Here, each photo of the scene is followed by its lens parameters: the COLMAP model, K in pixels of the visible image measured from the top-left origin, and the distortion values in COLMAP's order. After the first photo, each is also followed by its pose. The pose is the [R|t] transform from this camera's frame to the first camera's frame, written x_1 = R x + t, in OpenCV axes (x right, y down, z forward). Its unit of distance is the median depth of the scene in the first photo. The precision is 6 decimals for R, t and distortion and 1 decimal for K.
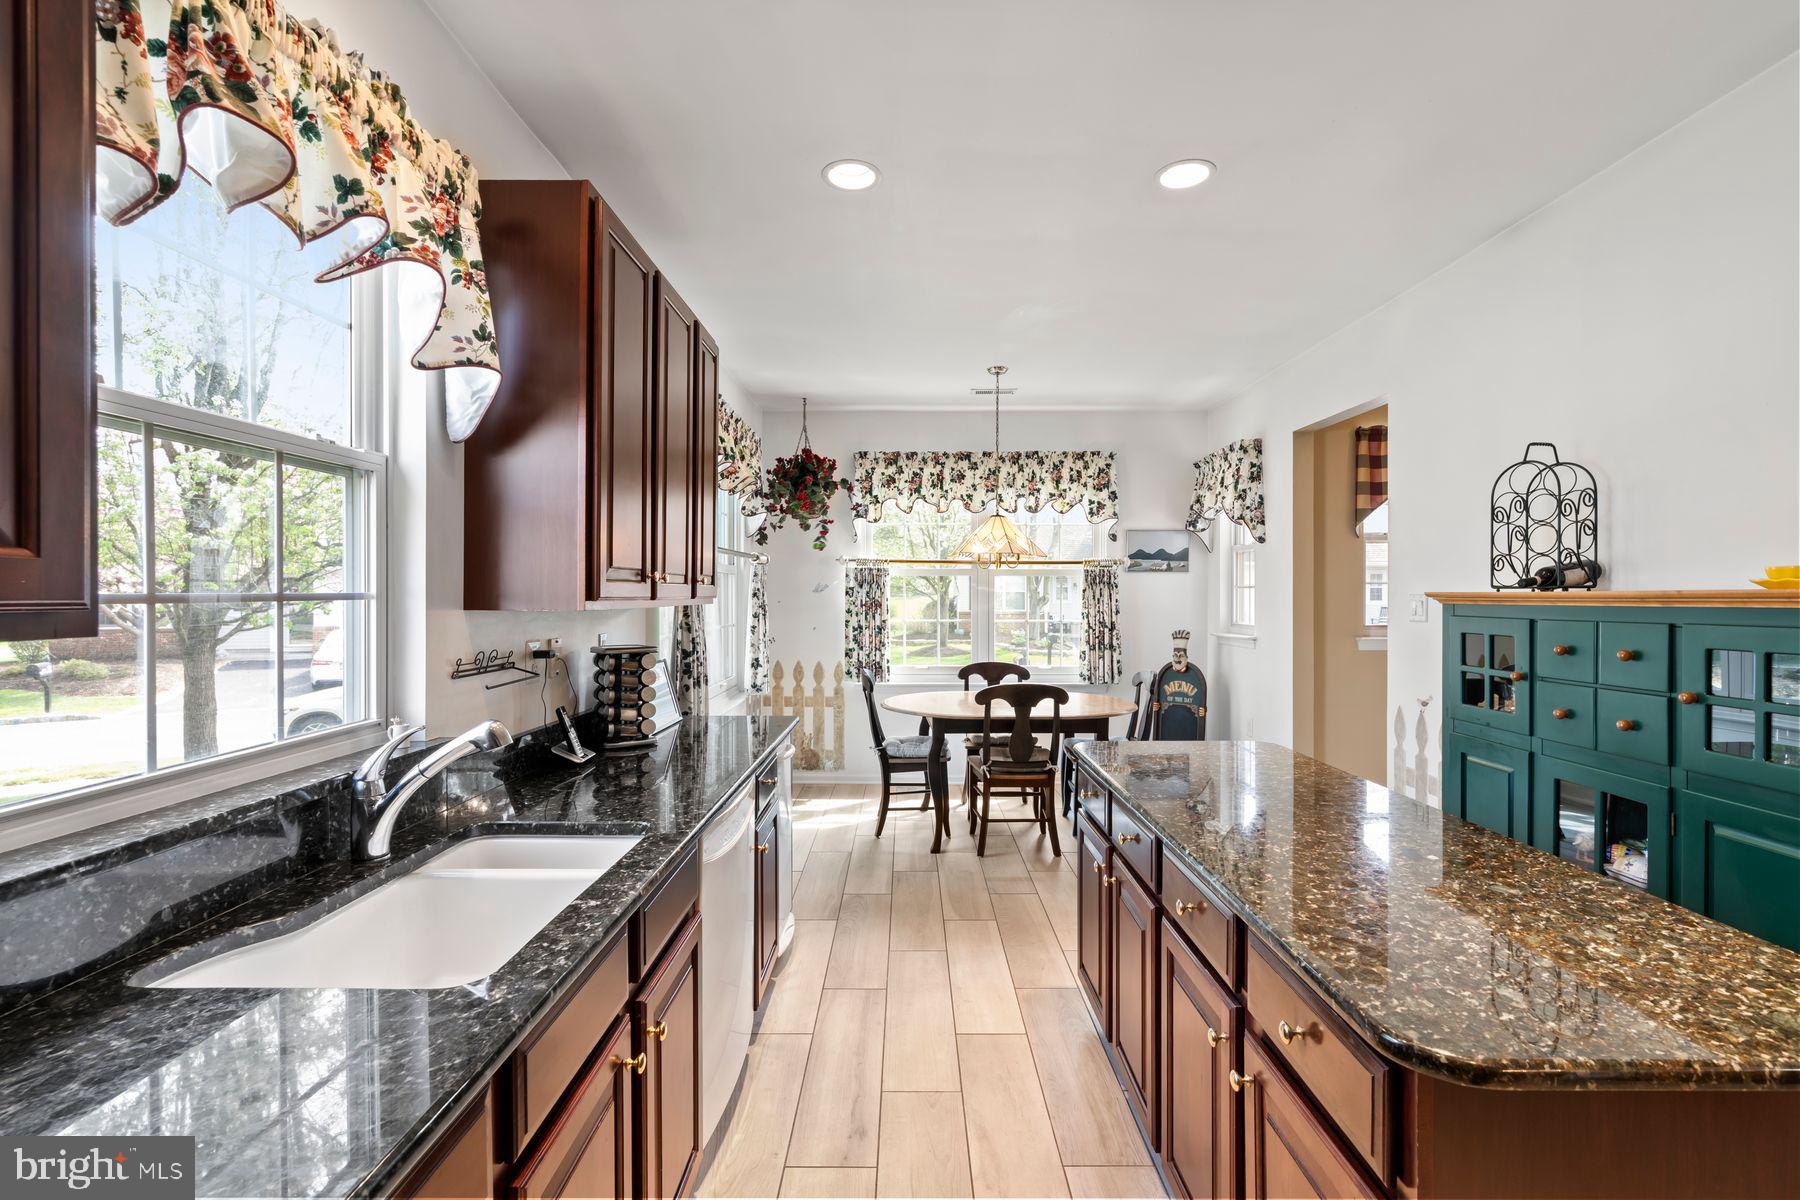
lens RADIAL K [[809.1, 0, 905.8], [0, 809.1, 594.2], [0, 0, 1]] dist [-0.001532, 0.000319]
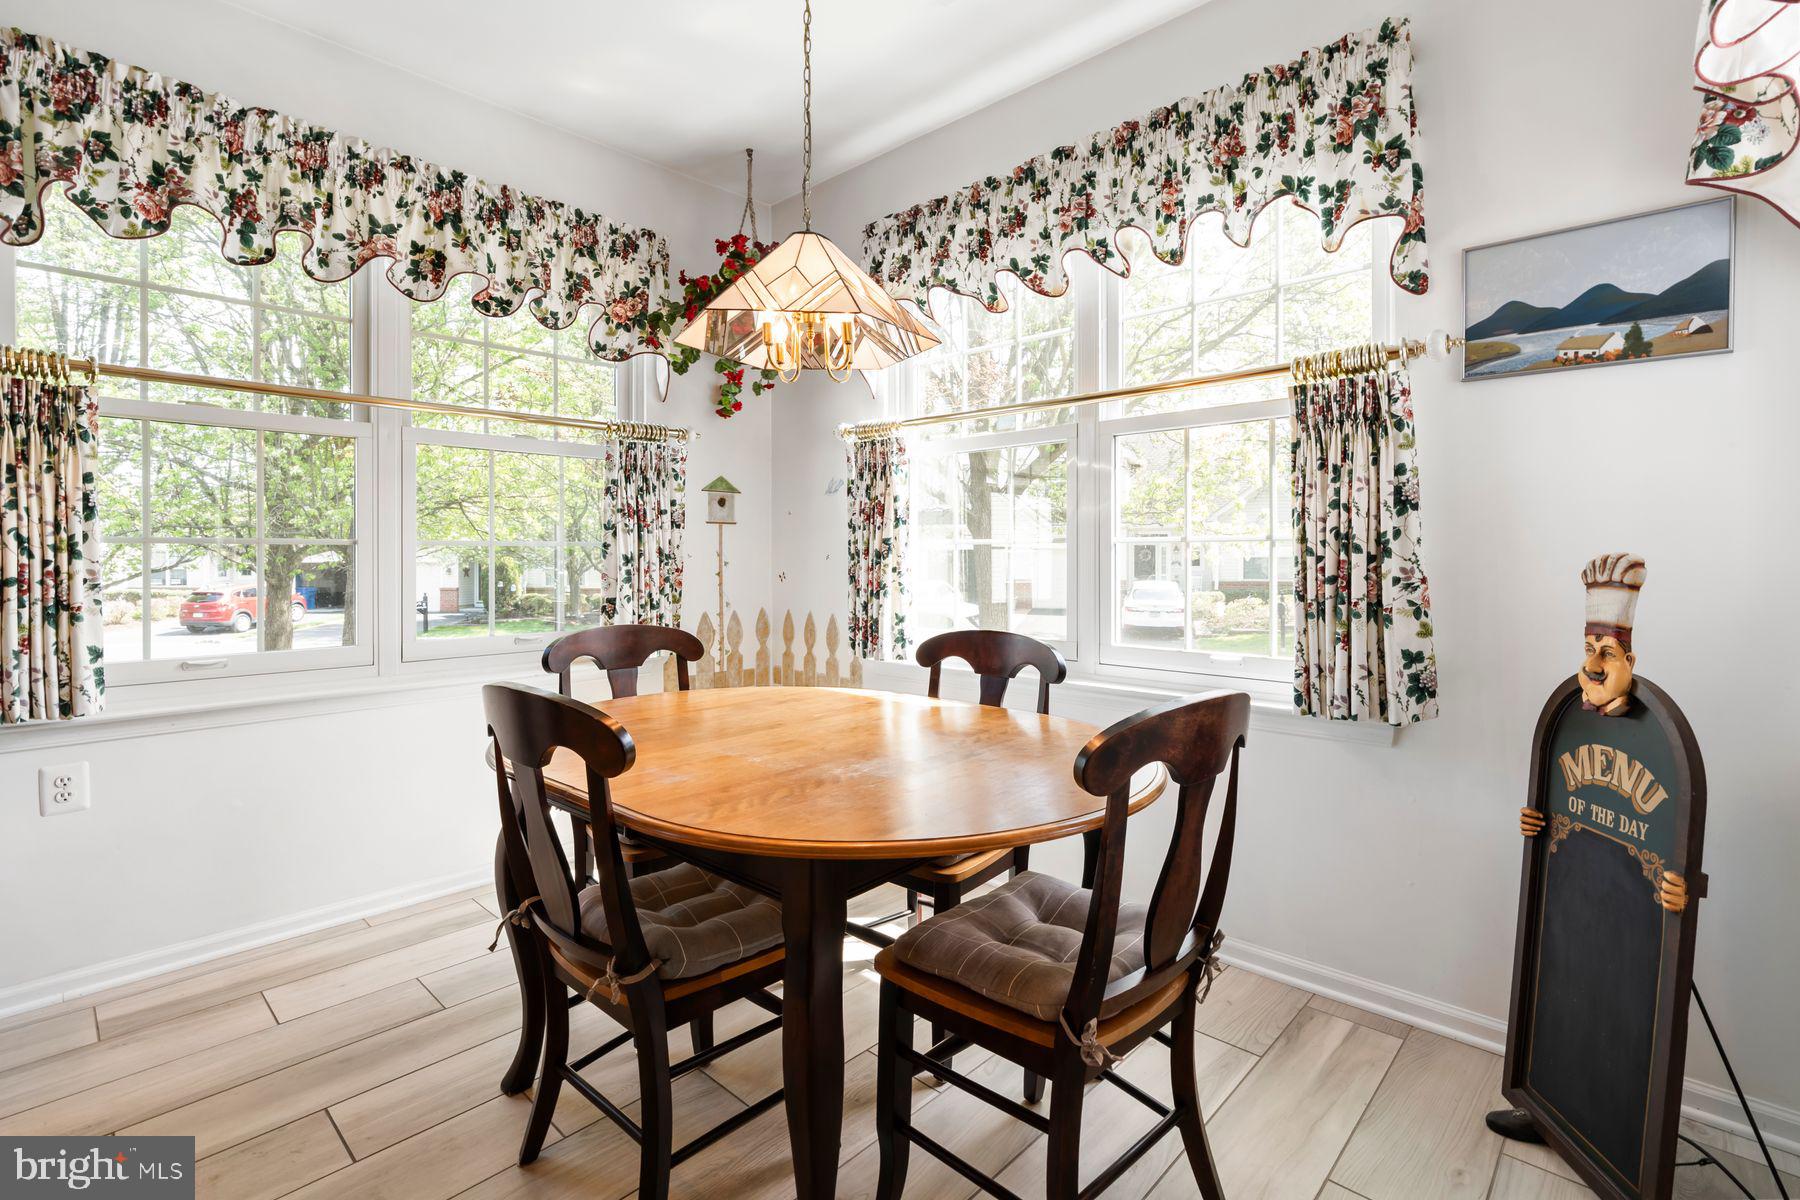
lens RADIAL K [[837.1, 0, 905.3], [0, 837.1, 553.0], [0, 0, 1]] dist [-0.002842, 0.000996]
pose [[0.735423, -0.002527, -0.677604, 0.340412], [0.001023, 0.999996, -0.002618, 0.042094], [0.677608, 0.001232, 0.735422, 0.614896]]
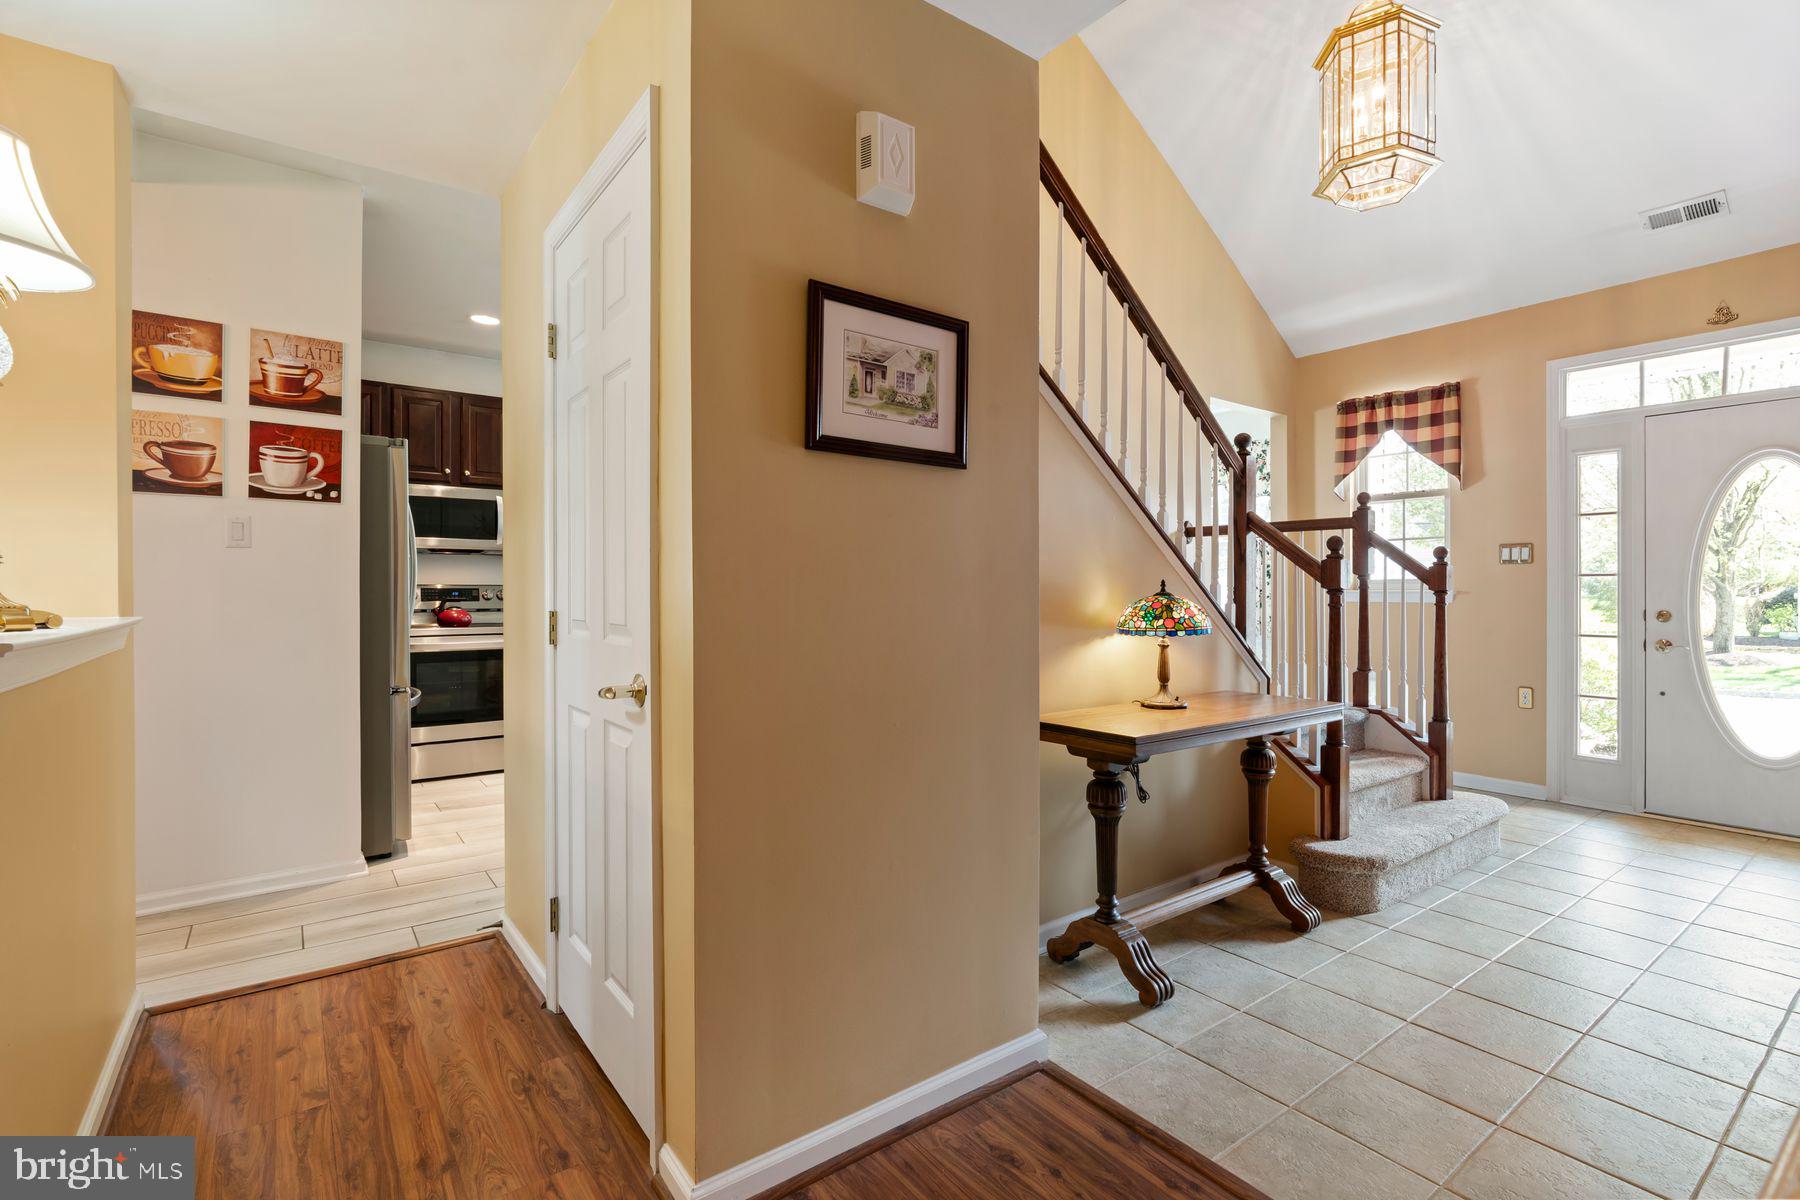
lens RADIAL K [[815.2, 0, 906.0], [0, 815.2, 584.3], [0, 0, 1]] dist [-0.001051, 0.000292]
pose [[0.605633, -0.001963, -0.795742, 0.876344], [-0.002777, 0.999986, -0.004581, 0.040531], [0.795739, 0.004985, 0.605619, -0.128034]]
